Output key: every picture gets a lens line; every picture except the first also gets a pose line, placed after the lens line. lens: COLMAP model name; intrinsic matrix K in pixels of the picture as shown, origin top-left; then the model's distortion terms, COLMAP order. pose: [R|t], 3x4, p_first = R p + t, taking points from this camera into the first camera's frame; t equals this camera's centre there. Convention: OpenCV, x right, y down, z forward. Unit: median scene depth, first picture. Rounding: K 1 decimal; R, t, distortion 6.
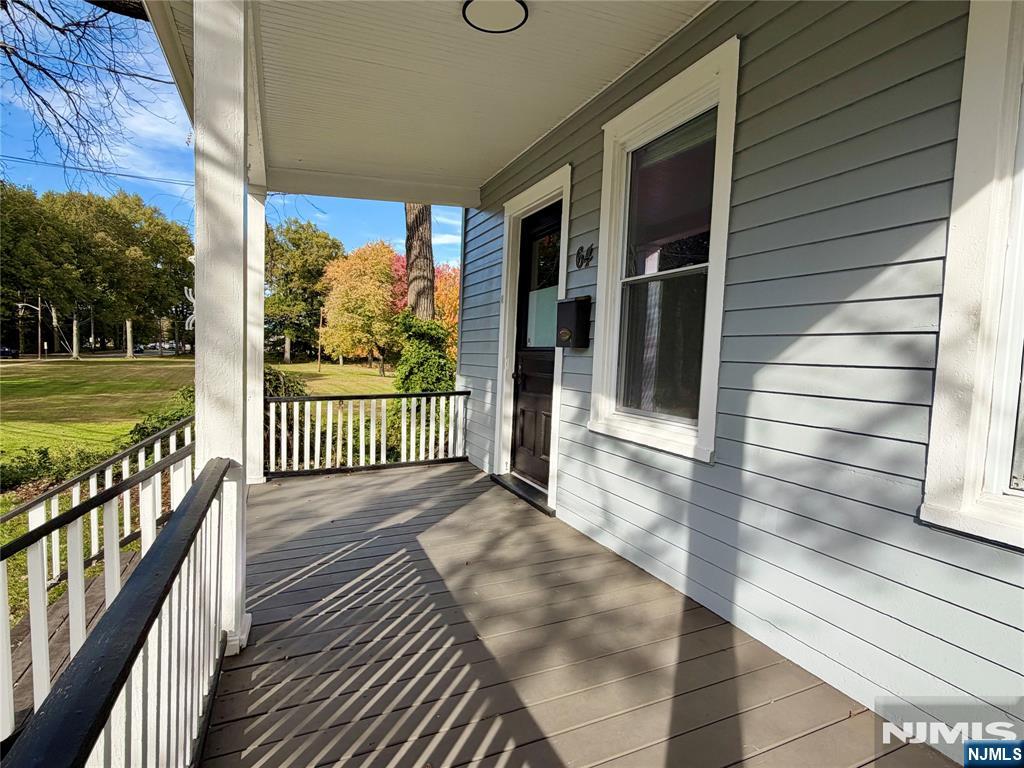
lens RADIAL K [[549.4, 0, 531.4], [0, 549.4, 388.5], [0, 0, 1]] dist [-0.002680, -0.000268]
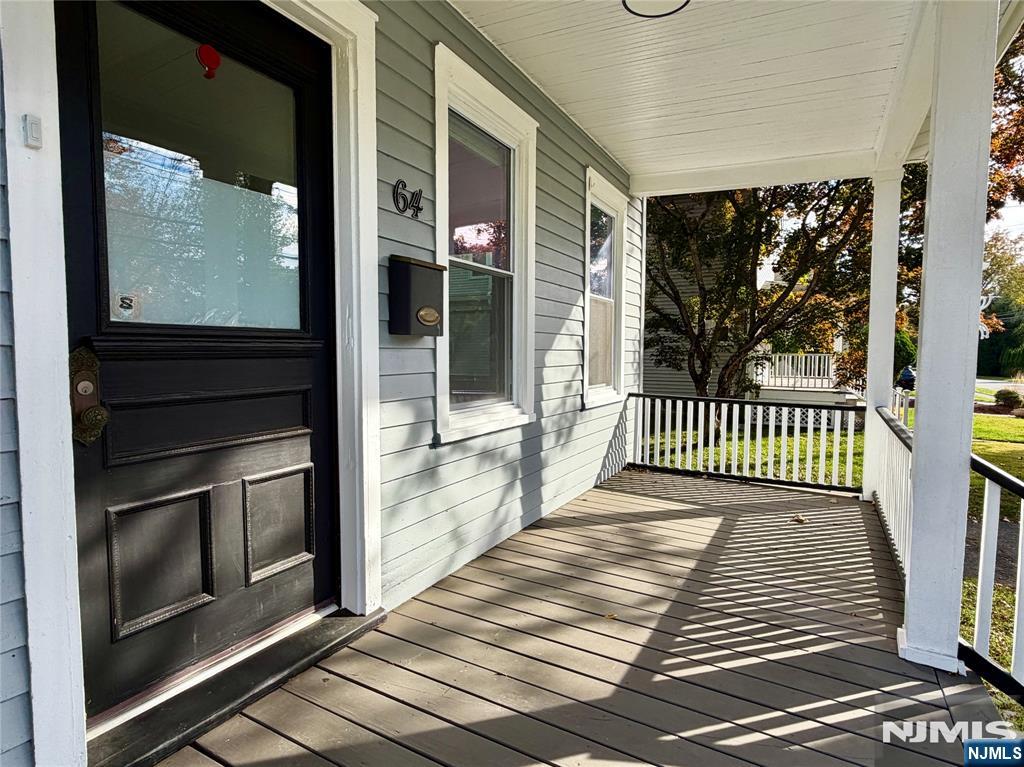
lens RADIAL K [[549.4, 0, 531.4], [0, 549.4, 388.0], [0, 0, 1]] dist [-0.002680, -0.000268]
pose [[-0.618491, -0.072657, 0.782425, -0.643658], [0.038977, 0.991654, 0.122897, -0.105364], [-0.784824, 0.106508, -0.610497, 1.571769]]
